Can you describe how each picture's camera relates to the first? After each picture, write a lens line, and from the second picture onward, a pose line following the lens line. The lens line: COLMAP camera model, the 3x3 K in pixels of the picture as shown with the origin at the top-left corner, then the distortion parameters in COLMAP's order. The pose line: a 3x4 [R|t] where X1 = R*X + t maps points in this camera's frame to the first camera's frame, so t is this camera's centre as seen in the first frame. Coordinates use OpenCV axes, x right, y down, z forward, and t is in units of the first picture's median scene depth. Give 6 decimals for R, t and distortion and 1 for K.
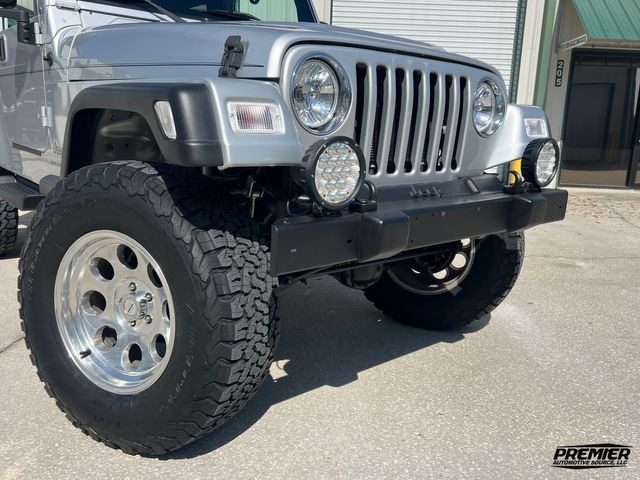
lens RADIAL K [[531.1, 0, 322.7], [0, 531.1, 237.7], [0, 0, 1]] dist [0.068475, -0.086612]
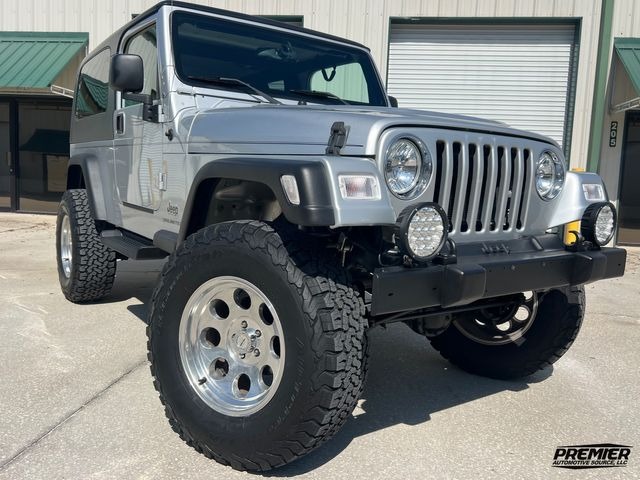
lens RADIAL K [[531.1, 0, 322.7], [0, 531.1, 237.7], [0, 0, 1]] dist [0.068475, -0.086612]
pose [[0.996049, 0.011718, -0.088031, -0.076902], [-0.020710, 0.994575, -0.101943, 0.016196], [0.086359, 0.103363, 0.990888, -0.174589]]
